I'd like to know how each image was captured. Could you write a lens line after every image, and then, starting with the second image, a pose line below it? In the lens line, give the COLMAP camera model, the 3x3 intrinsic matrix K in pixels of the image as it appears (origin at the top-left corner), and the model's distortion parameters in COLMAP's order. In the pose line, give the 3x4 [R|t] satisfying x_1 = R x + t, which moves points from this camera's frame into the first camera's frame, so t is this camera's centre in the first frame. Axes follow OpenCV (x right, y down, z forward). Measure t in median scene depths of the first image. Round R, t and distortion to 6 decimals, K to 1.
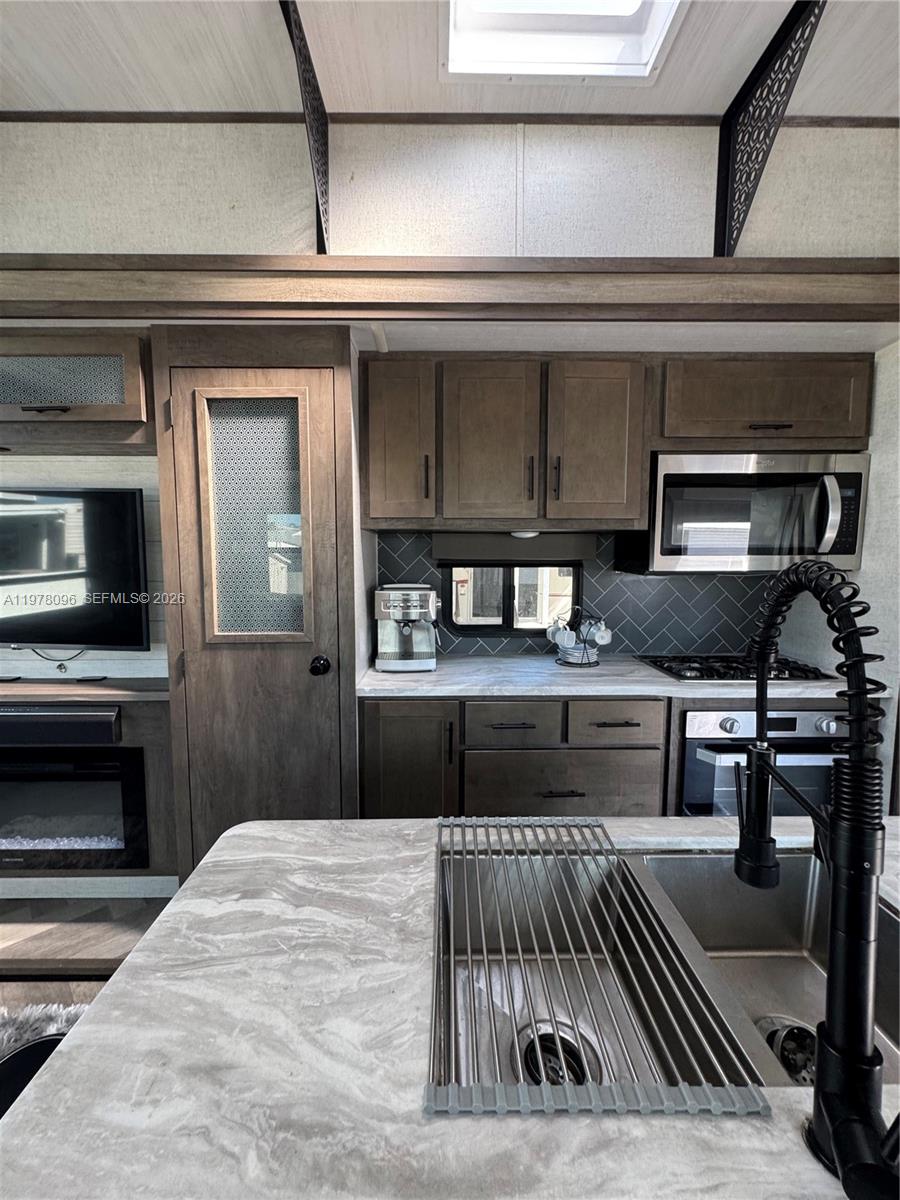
lens RADIAL K [[482.3, 0, 449.2], [0, 482.3, 598.8], [0, 0, 1]] dist [-0.004397, 0.000824]
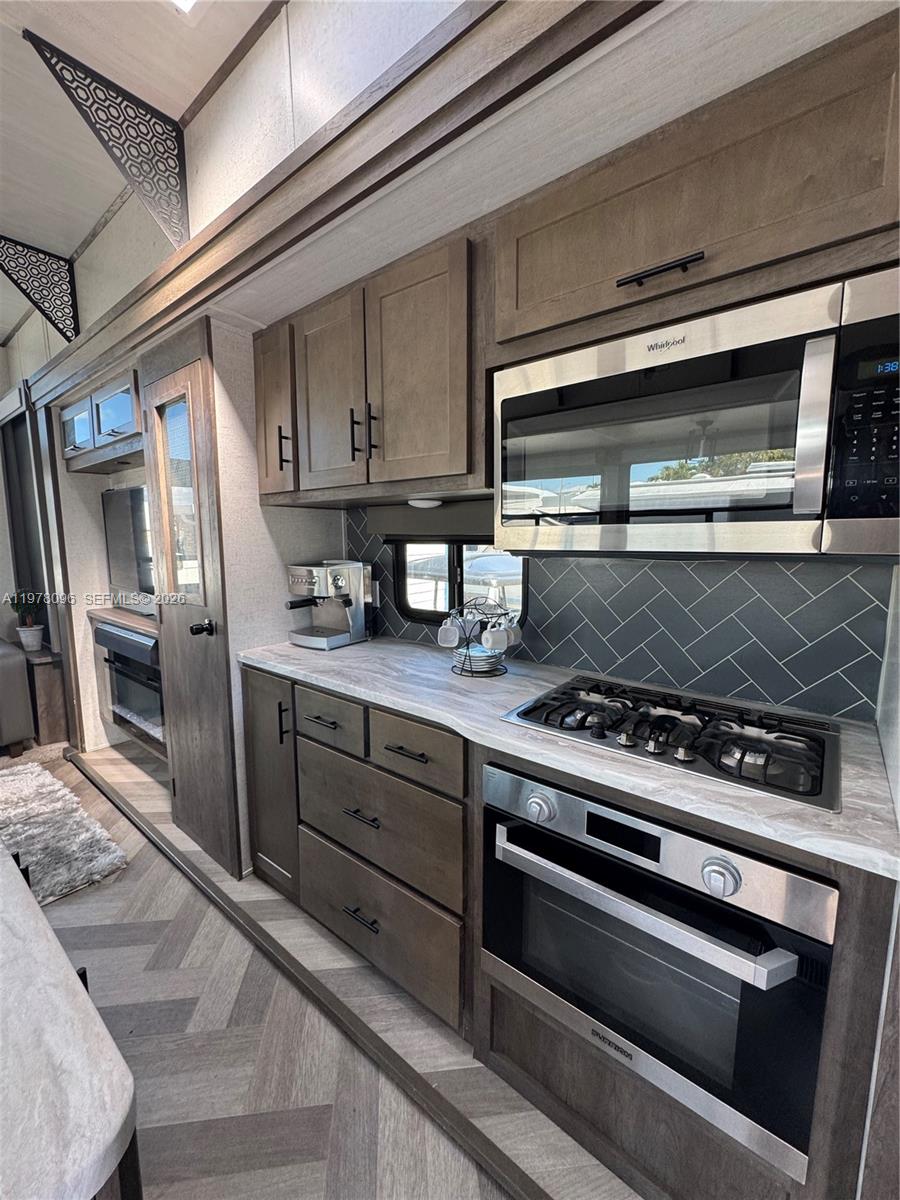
lens RADIAL K [[482.3, 0, 445.7], [0, 482.3, 597.9], [0, 0, 1]] dist [-0.004397, 0.000824]
pose [[0.772041, 0.078828, -0.630665, 0.838868], [-0.054465, 0.996834, 0.057921, -0.026393], [0.633235, -0.010368, 0.773890, 0.452115]]
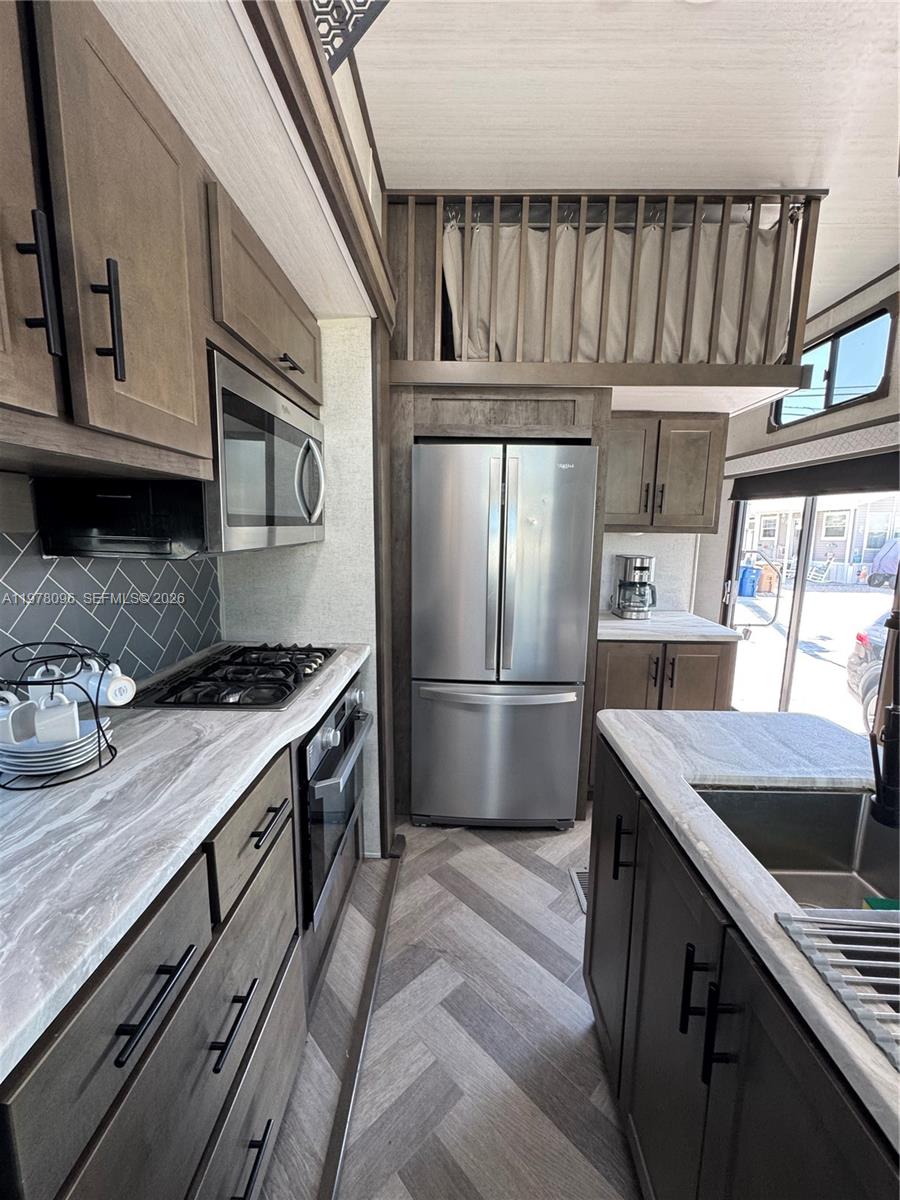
lens RADIAL K [[482.3, 0, 450.4], [0, 482.3, 600.4], [0, 0, 1]] dist [-0.004397, 0.000824]
pose [[0.034392, -0.150232, 0.988052, -0.171858], [0.077479, 0.986063, 0.147232, -0.067593], [-0.996401, 0.071490, 0.045552, 0.729262]]
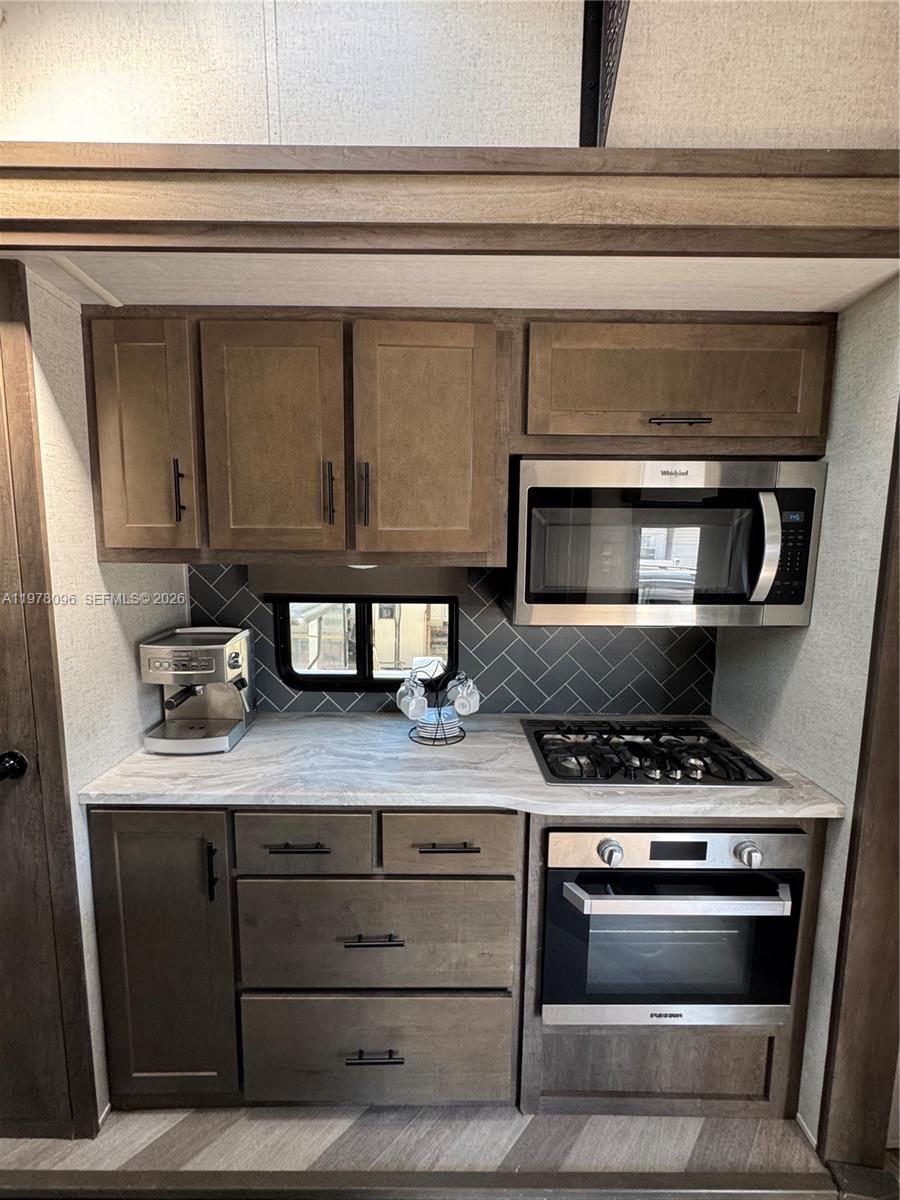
lens RADIAL K [[482.3, 0, 454.8], [0, 482.3, 598.4], [0, 0, 1]] dist [-0.004397, 0.000824]
pose [[0.999939, 0.010221, -0.004182, 0.351123], [-0.010098, 0.999548, 0.028306, -0.120819], [0.004469, -0.028262, 0.999591, 0.306122]]
